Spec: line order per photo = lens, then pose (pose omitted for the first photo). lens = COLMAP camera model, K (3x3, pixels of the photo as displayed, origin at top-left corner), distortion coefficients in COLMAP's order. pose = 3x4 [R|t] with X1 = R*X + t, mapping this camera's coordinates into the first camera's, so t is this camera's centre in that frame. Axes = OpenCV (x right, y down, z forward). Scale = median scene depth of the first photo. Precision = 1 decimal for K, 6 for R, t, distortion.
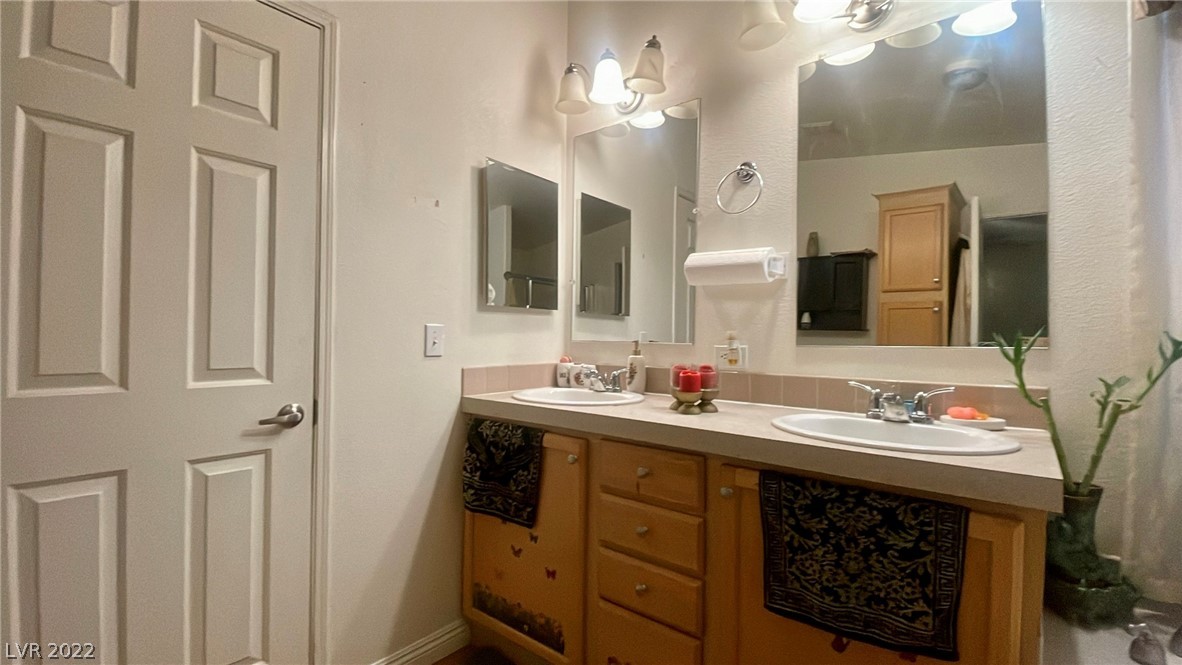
lens RADIAL K [[508.8, 0, 590.8], [0, 508.8, 335.6], [0, 0, 1]] dist [0.019545, -0.020156]
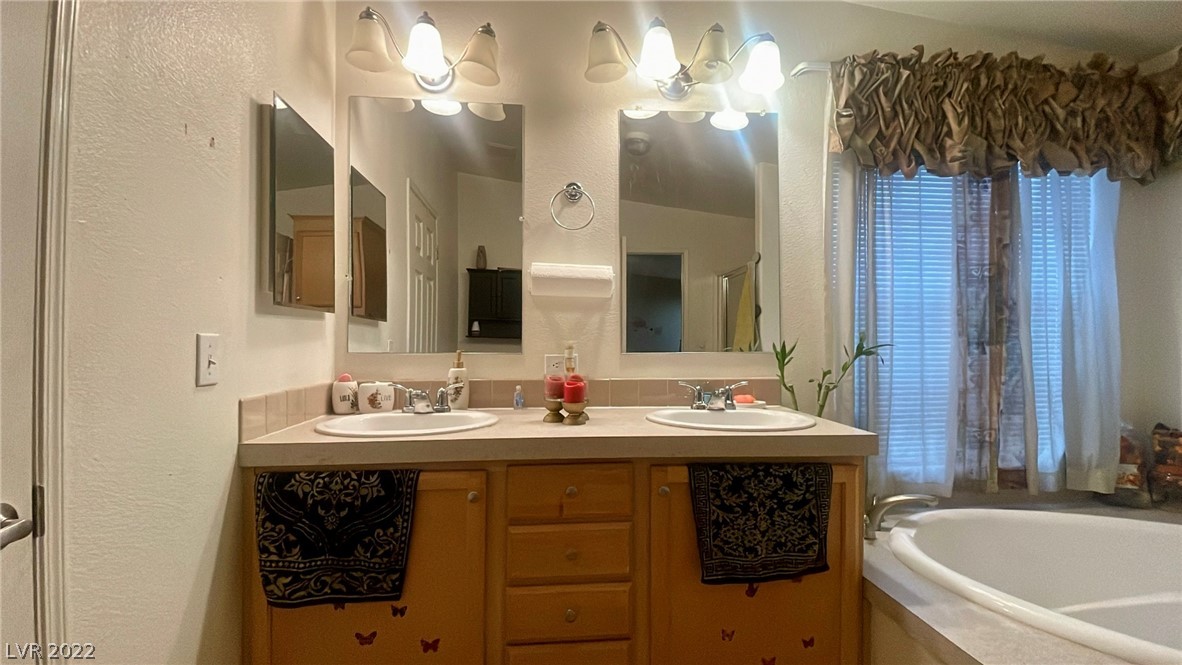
lens RADIAL K [[494.1, 0, 591.3], [0, 494.1, 340.9], [0, 0, 1]] dist [0.024022, -0.020952]
pose [[0.719254, -0.006528, 0.694717, -0.606550], [0.007350, 0.999971, 0.001786, -0.016962], [-0.694708, 0.003822, 0.719281, 0.363367]]
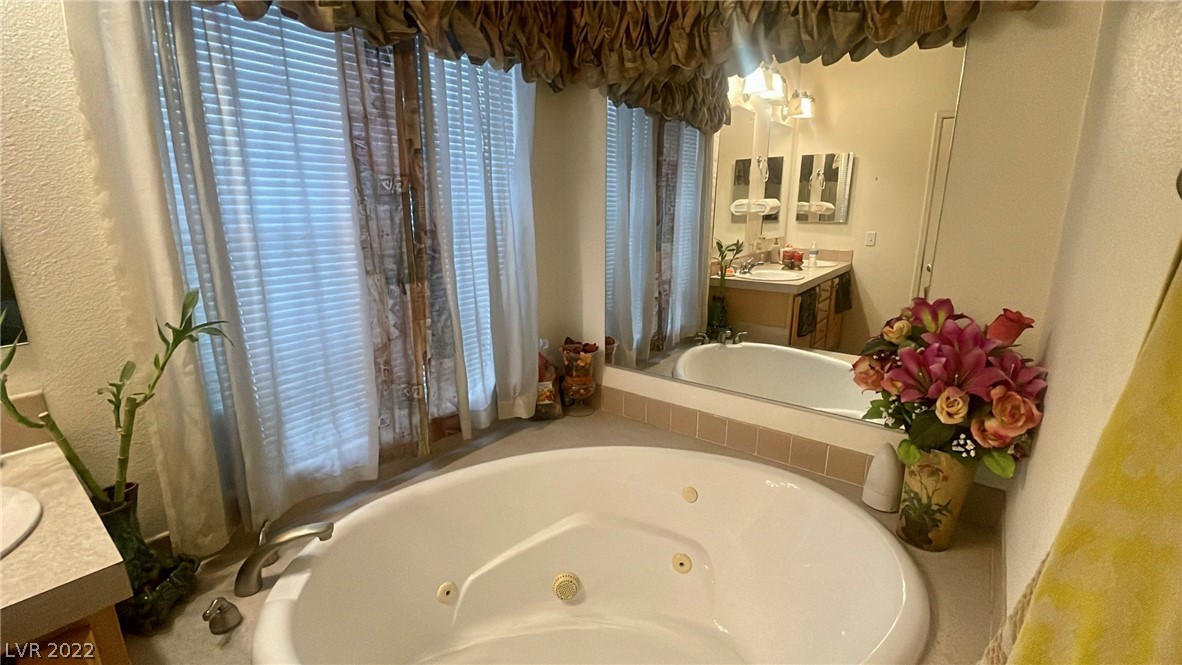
lens RADIAL K [[506.8, 0, 585.5], [0, 506.8, 335.7], [0, 0, 1]] dist [0.034032, -0.030581]
pose [[-0.025363, -0.256445, 0.966226, 0.160109], [-0.000188, 0.966538, 0.256523, -0.200867], [-0.999678, 0.006324, -0.024562, 0.203381]]
